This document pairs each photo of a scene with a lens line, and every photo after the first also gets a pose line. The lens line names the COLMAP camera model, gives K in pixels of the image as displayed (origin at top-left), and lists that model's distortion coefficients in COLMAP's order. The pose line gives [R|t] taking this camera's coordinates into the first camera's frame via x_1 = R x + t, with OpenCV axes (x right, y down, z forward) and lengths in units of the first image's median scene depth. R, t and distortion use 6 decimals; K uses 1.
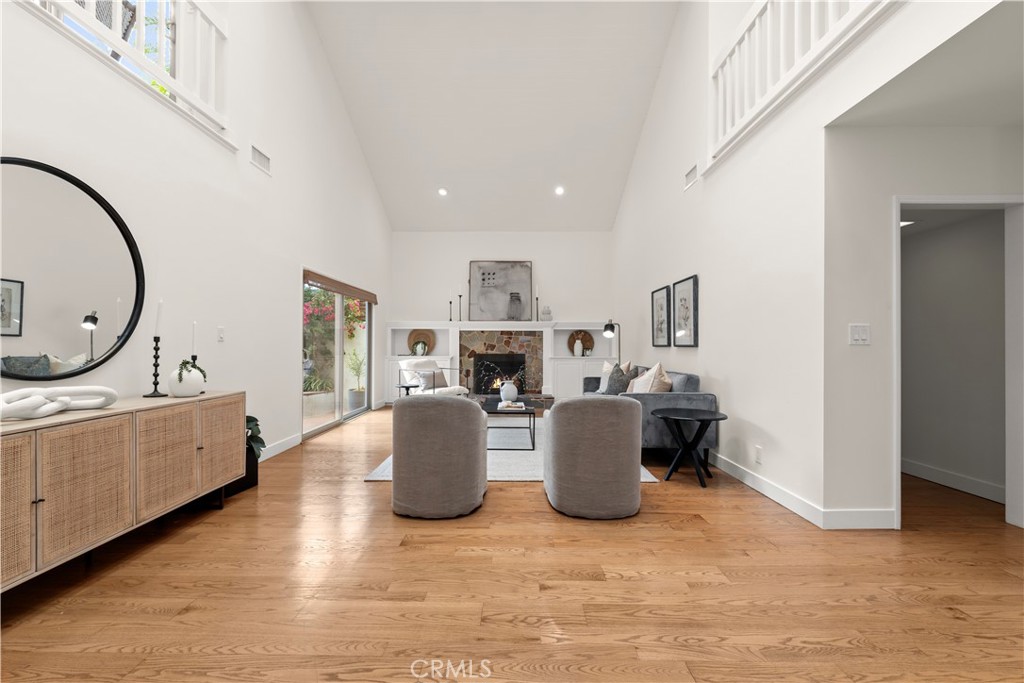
lens RADIAL K [[421.3, 0, 511.4], [0, 421.3, 345.1], [0, 0, 1]] dist [0.009864, -0.003564]
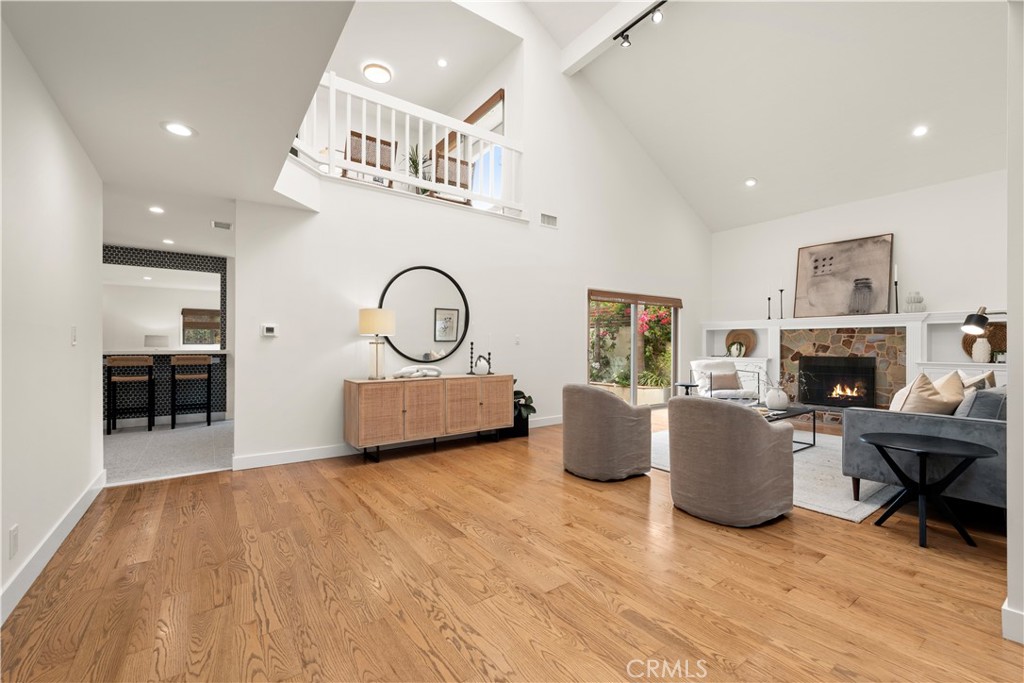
lens RADIAL K [[421.3, 0, 509.6], [0, 421.3, 344.0], [0, 0, 1]] dist [0.009864, -0.003564]
pose [[0.594791, -0.005749, -0.803860, 0.276650], [0.002393, 0.999983, -0.005382, -0.000551], [0.803877, 0.001278, 0.594794, 0.010049]]
